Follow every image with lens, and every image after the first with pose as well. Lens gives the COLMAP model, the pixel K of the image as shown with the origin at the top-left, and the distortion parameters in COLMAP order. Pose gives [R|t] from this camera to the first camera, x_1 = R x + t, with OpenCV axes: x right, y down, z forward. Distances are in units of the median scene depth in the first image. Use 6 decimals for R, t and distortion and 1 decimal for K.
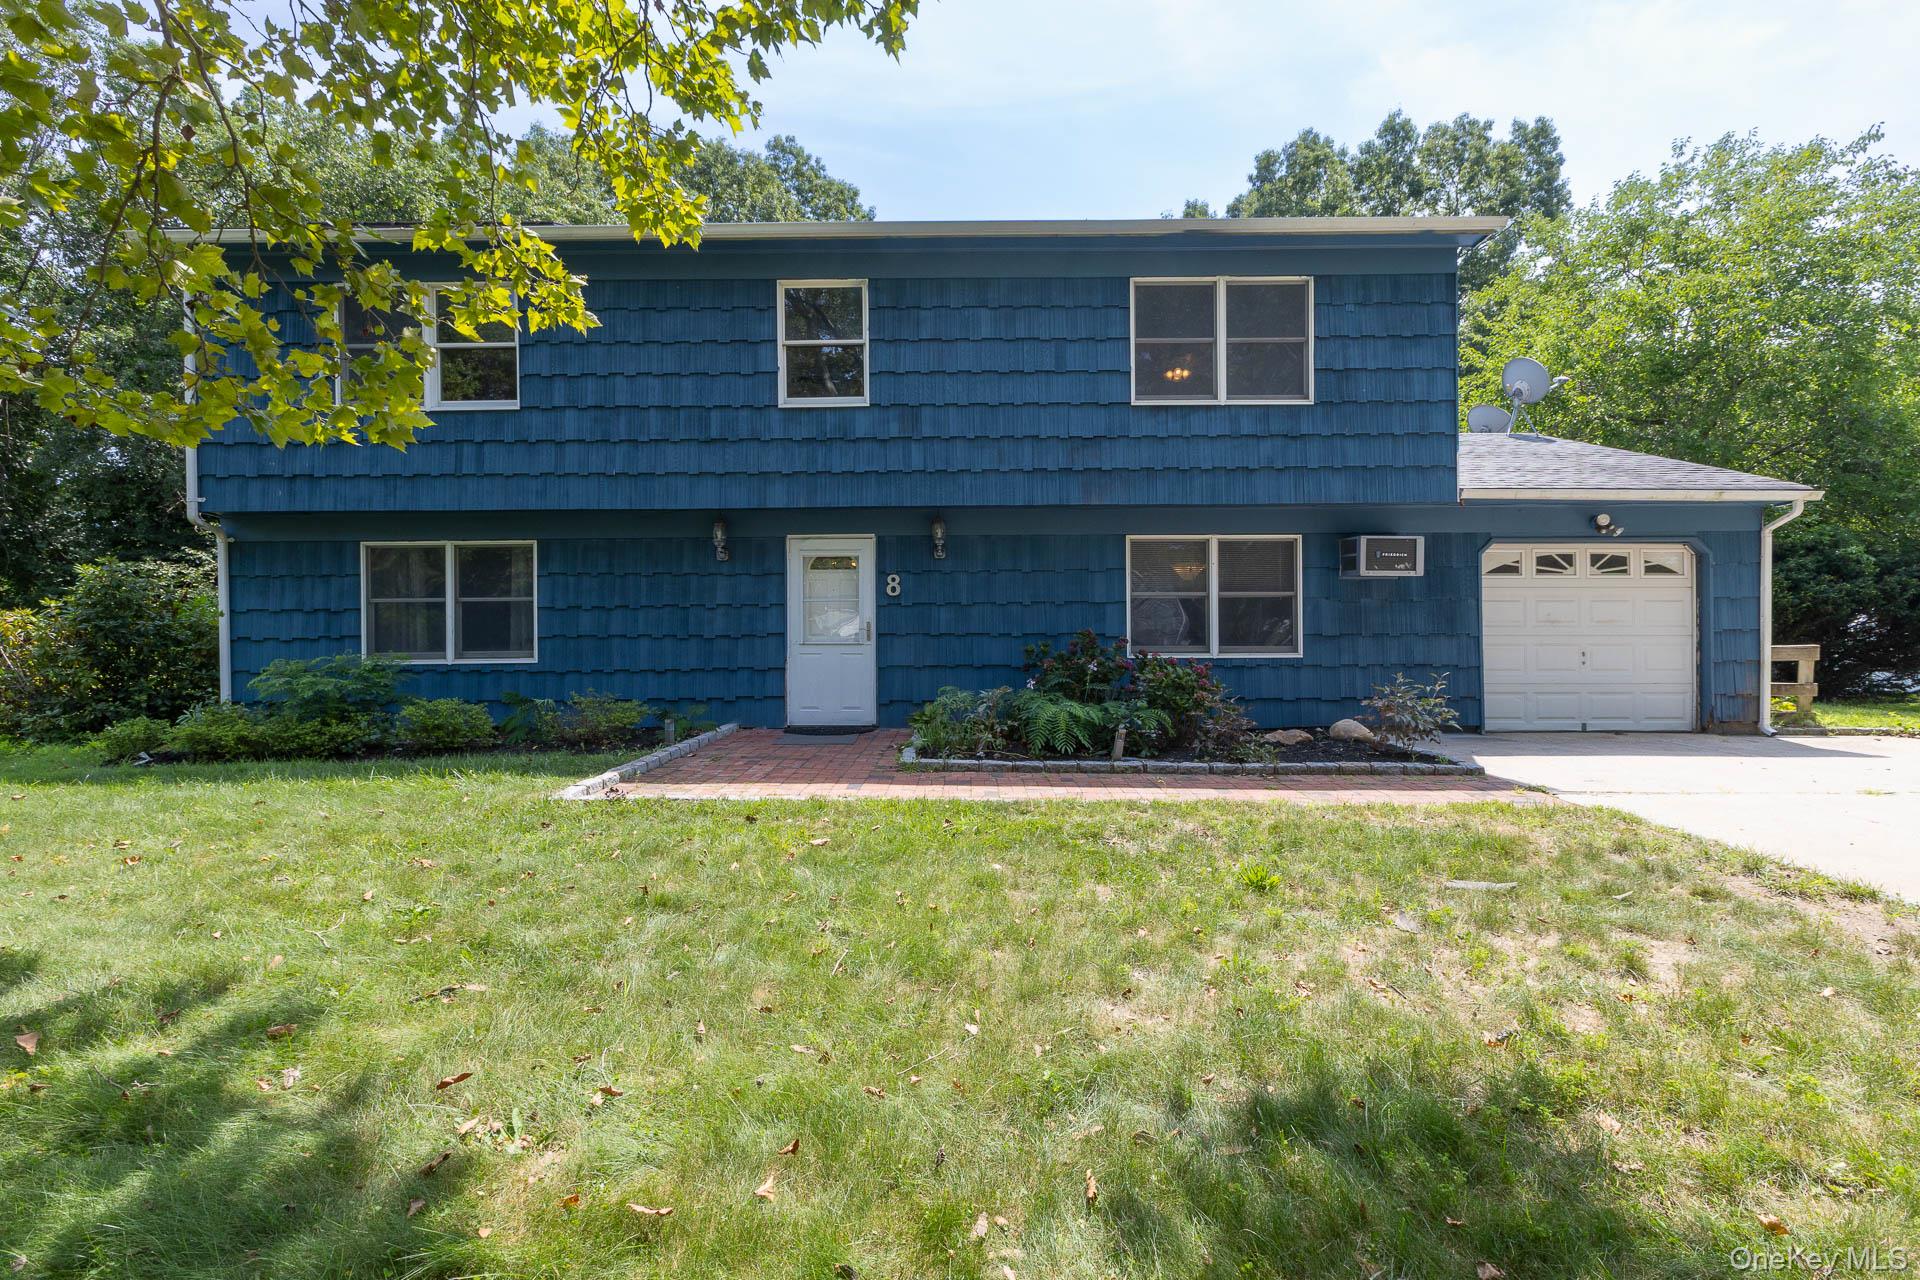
lens RADIAL K [[851.4, 0, 964.8], [0, 851.4, 646.4], [0, 0, 1]] dist [-0.000769, 0.001294]
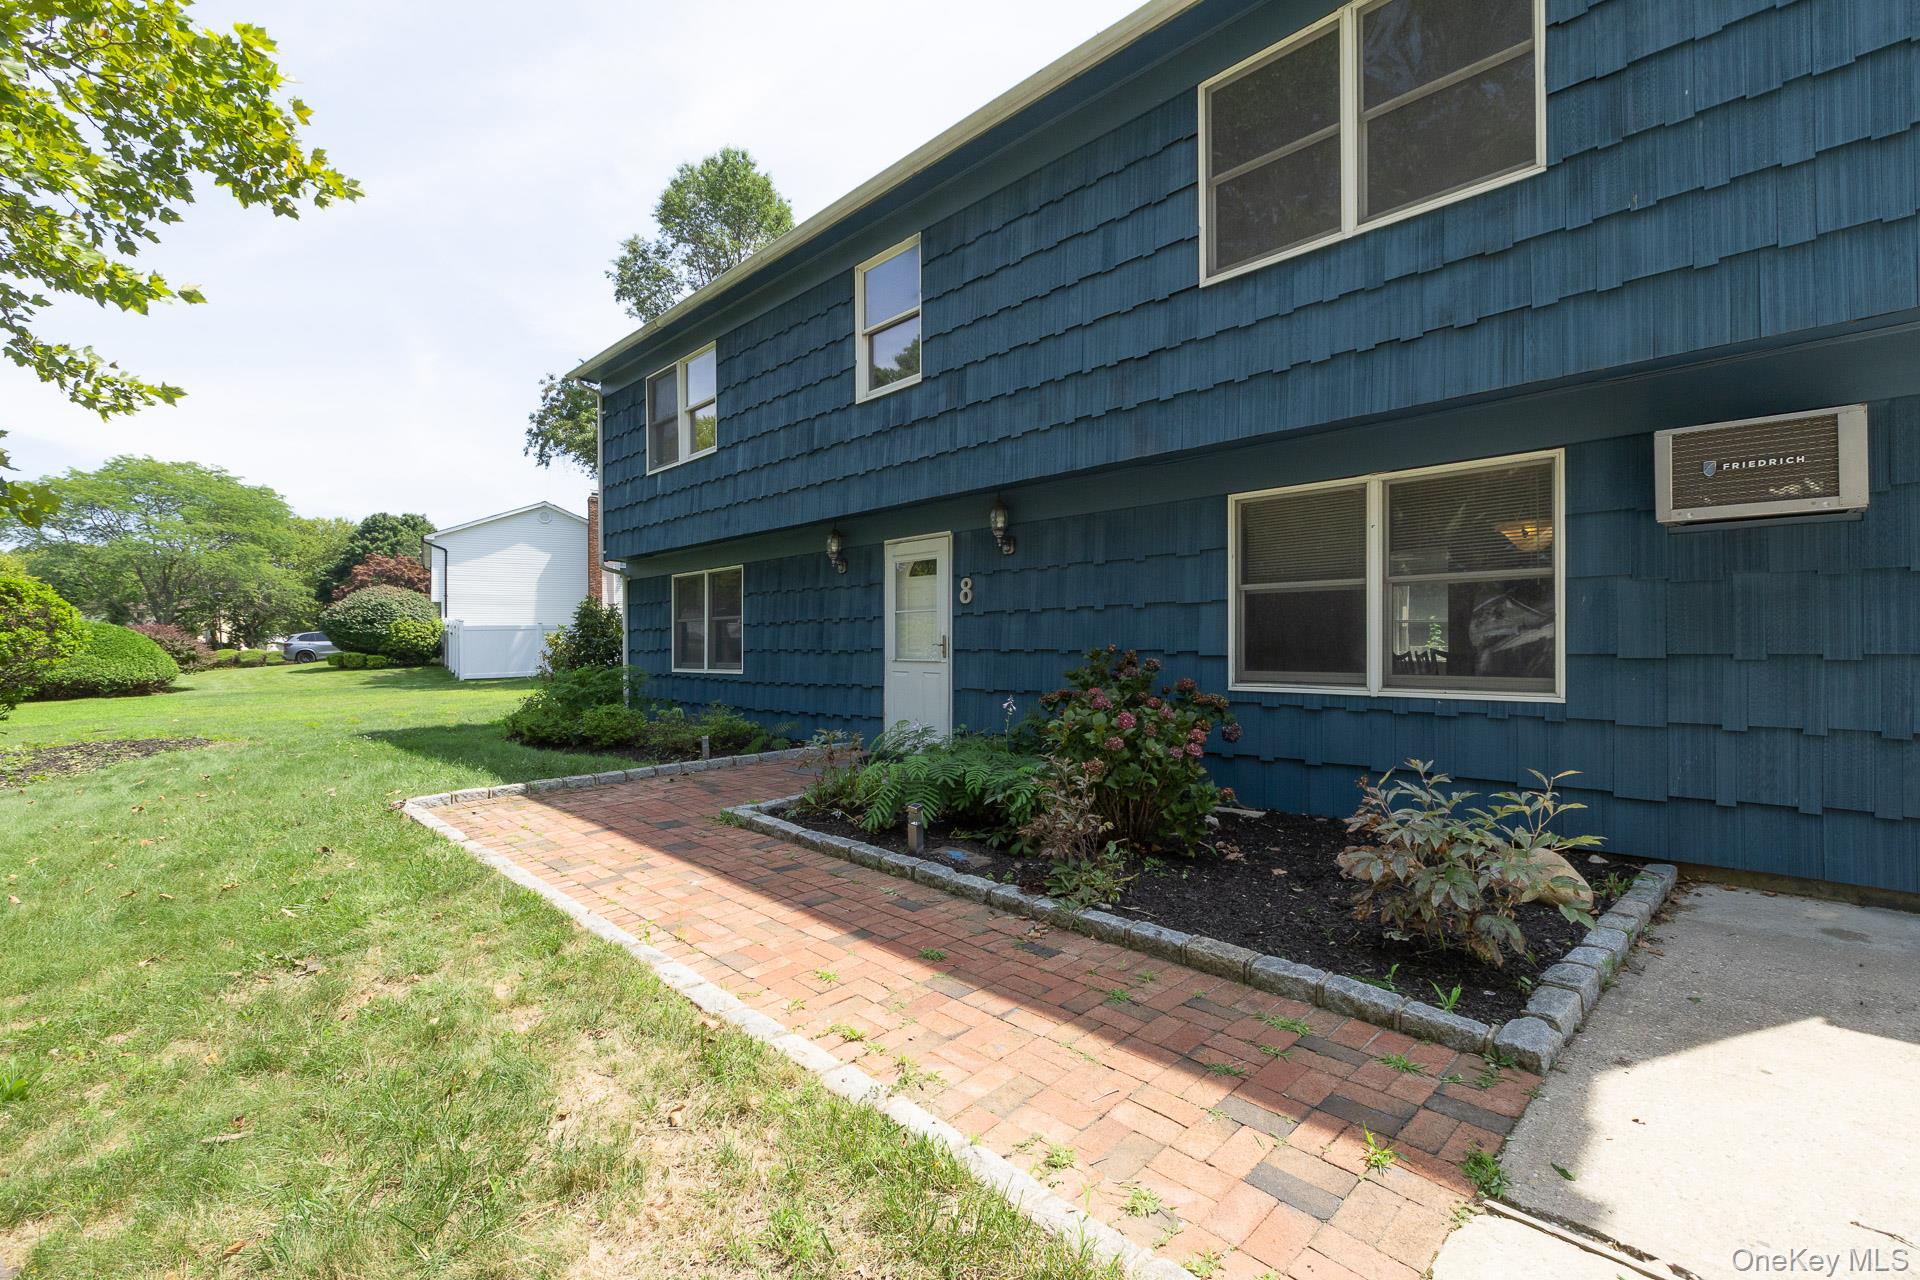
lens RADIAL K [[851.4, 0, 963.0], [0, 851.4, 637.5], [0, 0, 1]] dist [-0.000769, 0.001294]
pose [[0.701298, -0.005079, -0.712850, 0.503433], [-0.000394, 0.999972, -0.007512, -0.020471], [0.712868, 0.005549, 0.701277, 0.424858]]
